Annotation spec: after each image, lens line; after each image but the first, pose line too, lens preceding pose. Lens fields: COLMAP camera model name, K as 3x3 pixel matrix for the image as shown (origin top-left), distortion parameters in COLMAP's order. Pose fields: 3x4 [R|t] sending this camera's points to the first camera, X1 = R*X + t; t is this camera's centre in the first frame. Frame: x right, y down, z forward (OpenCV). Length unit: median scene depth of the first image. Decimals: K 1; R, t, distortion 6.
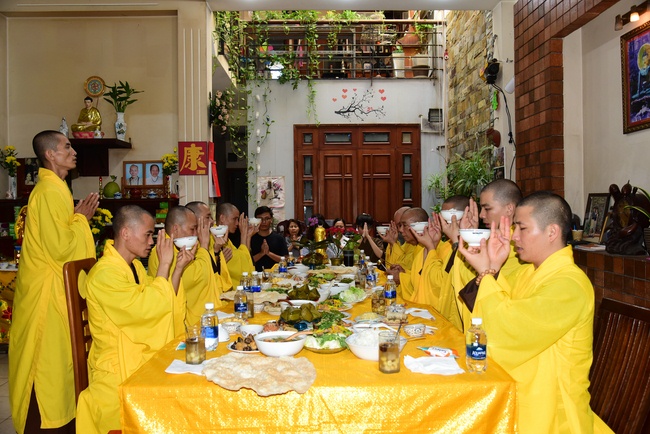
lens RADIAL K [[540.3, 0, 325.0], [0, 540.3, 217.0], [0, 0, 1]] dist [-0.046140, 0.003880]
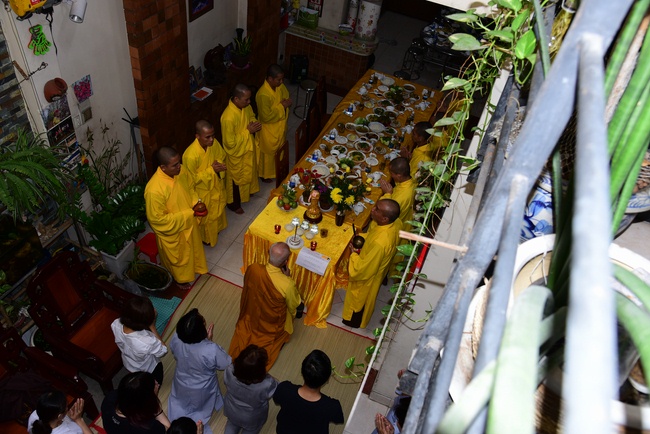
lens RADIAL K [[509.1, 0, 325.0], [0, 509.1, 217.0], [0, 0, 1]] dist [-0.011624, -0.000895]
pose [[-0.908254, -0.356322, 0.219339, -0.218972], [-0.112129, 0.712307, 0.692854, -0.542783], [-0.403115, 0.604693, -0.686909, 1.447525]]
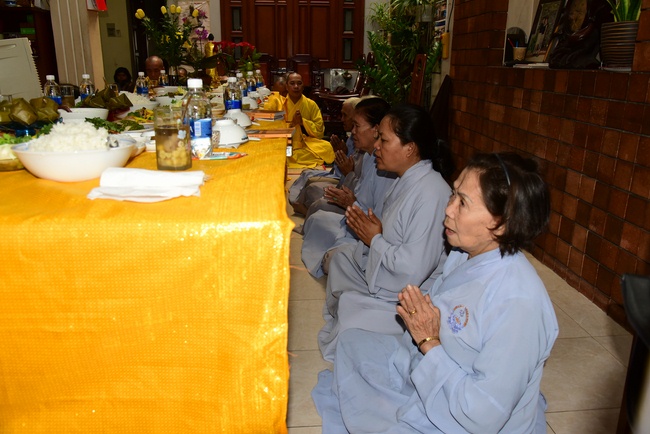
lens RADIAL K [[509.1, 0, 325.0], [0, 509.1, 217.0], [0, 0, 1]] dist [-0.011624, -0.000895]
pose [[0.998311, -0.002316, 0.058058, 0.096441], [-0.013867, 0.960836, 0.276771, 0.045952], [-0.056425, -0.277108, 0.959181, 0.151927]]
